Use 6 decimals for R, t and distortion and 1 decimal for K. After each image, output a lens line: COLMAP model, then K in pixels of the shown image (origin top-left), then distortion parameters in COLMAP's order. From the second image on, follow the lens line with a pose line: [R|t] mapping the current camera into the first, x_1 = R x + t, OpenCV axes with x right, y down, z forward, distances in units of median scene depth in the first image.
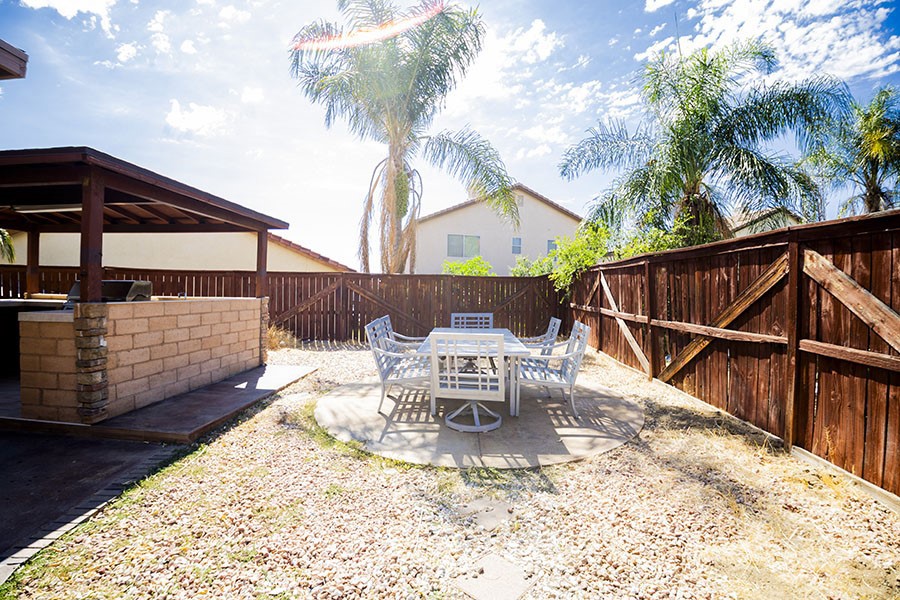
lens RADIAL K [[406.5, 0, 450.0], [0, 406.5, 300.0], [0, 0, 1]] dist [-0.027387, -0.000409]
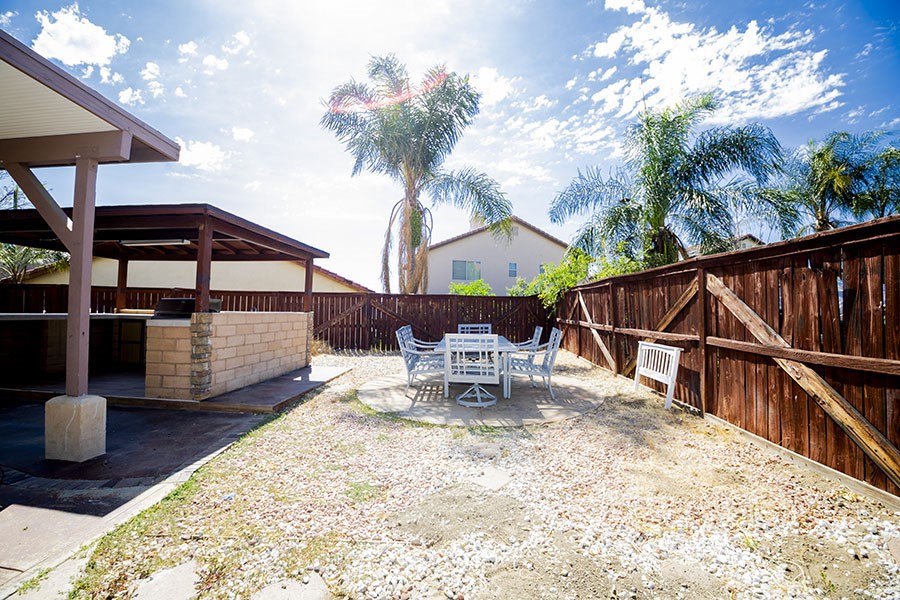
lens RADIAL K [[378.4, 0, 450.0], [0, 378.4, 300.0], [0, 0, 1]] dist [0.000733, 0.000101]
pose [[0.999961, -0.002040, -0.008592, -0.019914], [0.001587, 0.998624, -0.052411, 0.029663], [0.008687, 0.052395, 0.998589, -0.286243]]
